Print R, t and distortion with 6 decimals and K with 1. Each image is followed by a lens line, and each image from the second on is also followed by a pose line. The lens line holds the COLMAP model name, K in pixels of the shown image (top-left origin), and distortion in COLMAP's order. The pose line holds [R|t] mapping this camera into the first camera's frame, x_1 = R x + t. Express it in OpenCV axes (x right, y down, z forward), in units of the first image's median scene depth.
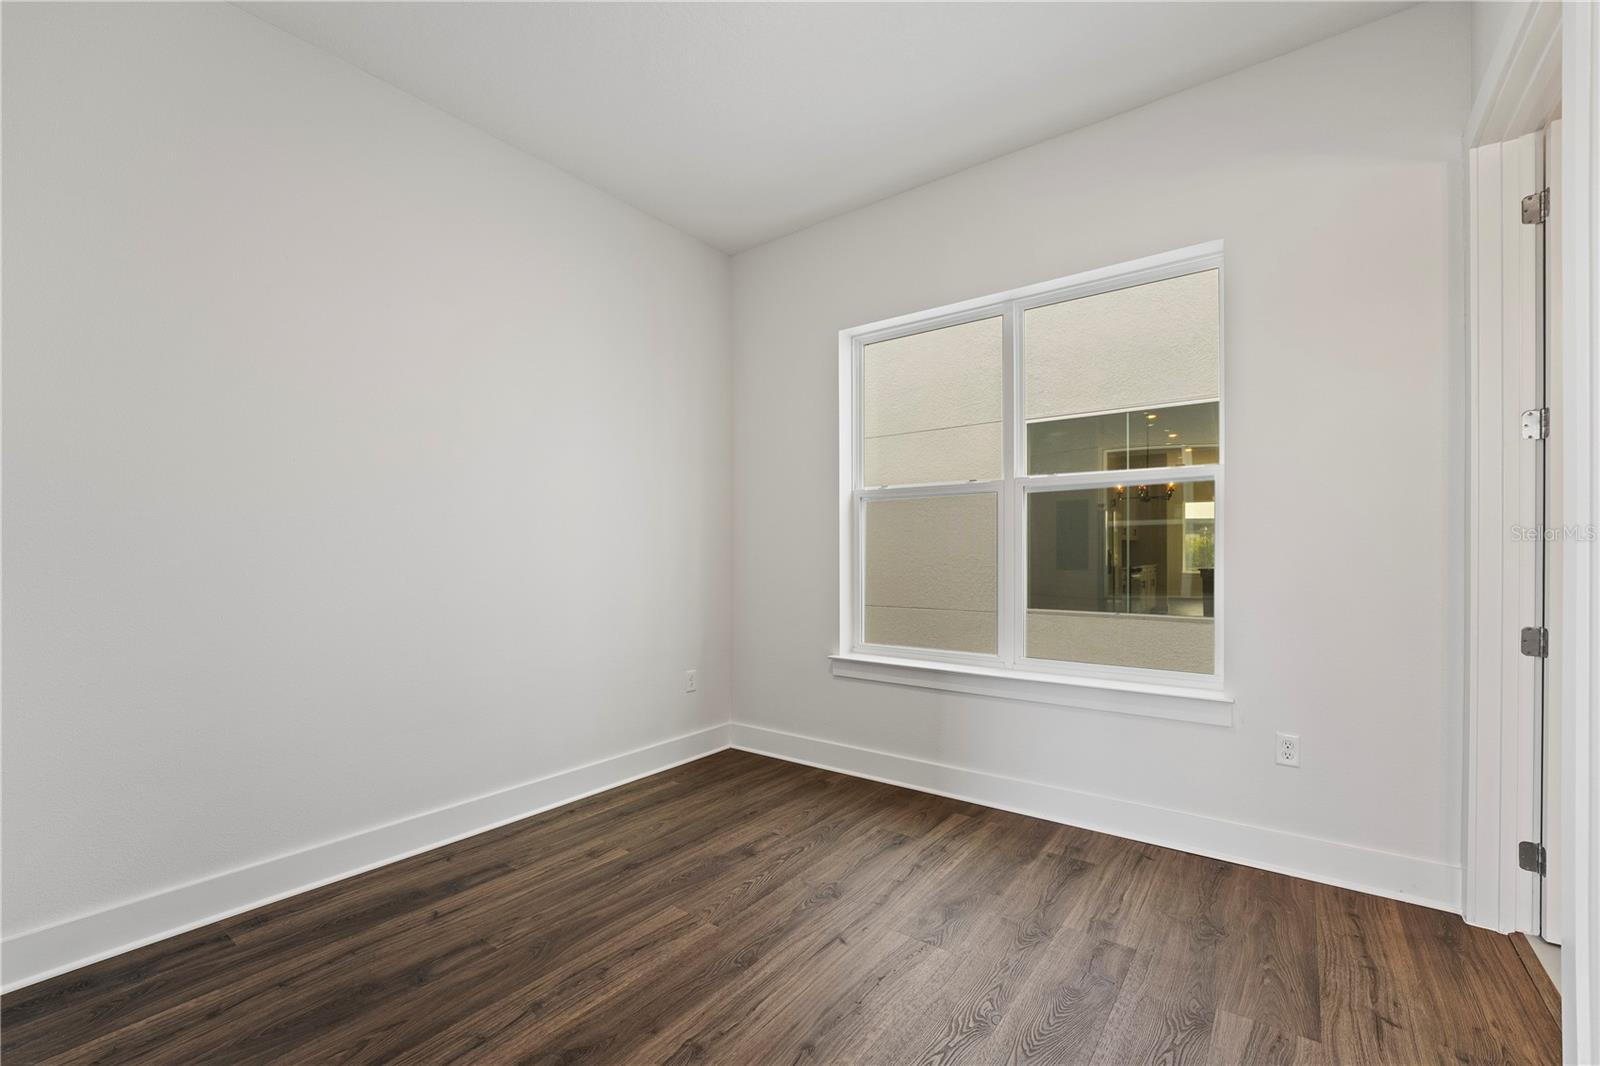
lens RADIAL K [[669.3, 0, 799.6], [0, 669.3, 551.1], [0, 0, 1]] dist [-0.015114, 0.002870]
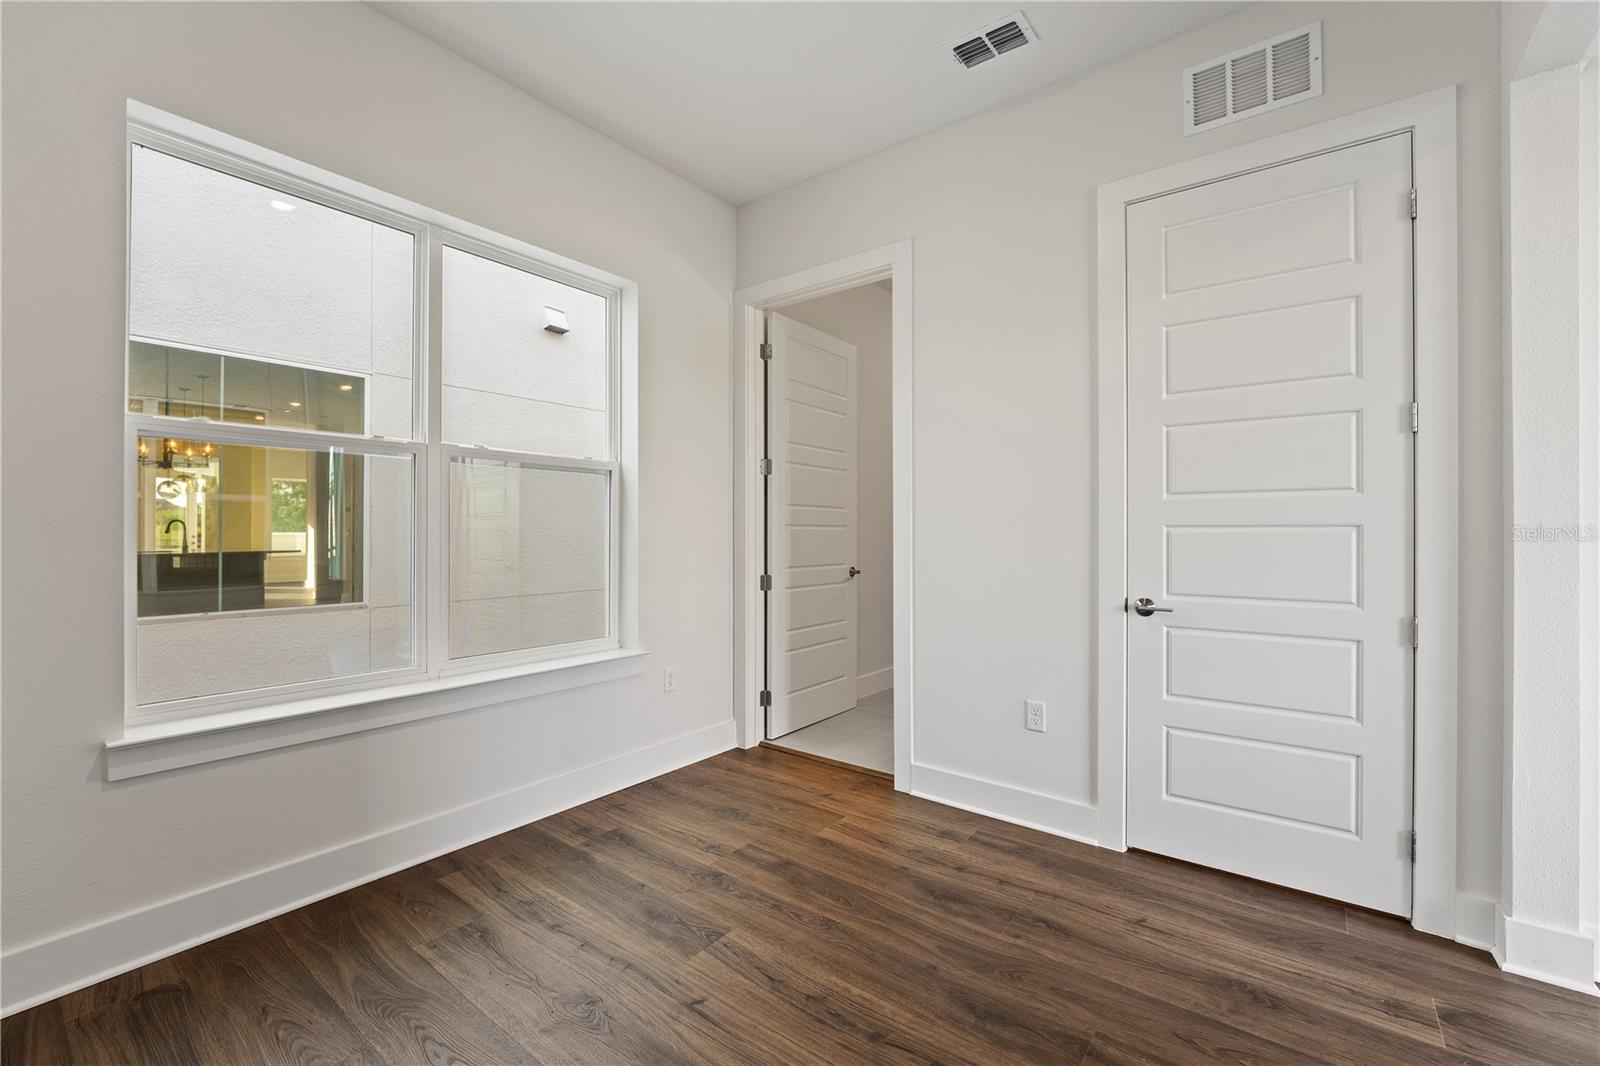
lens RADIAL K [[669.3, 0, 791.1], [0, 669.3, 521.7], [0, 0, 1]] dist [-0.015114, 0.002870]
pose [[0.016088, 0.019462, 0.999681, -0.575004], [-0.002668, 0.999808, -0.019421, 0.001069], [-0.999867, -0.002355, 0.016137, 0.649150]]
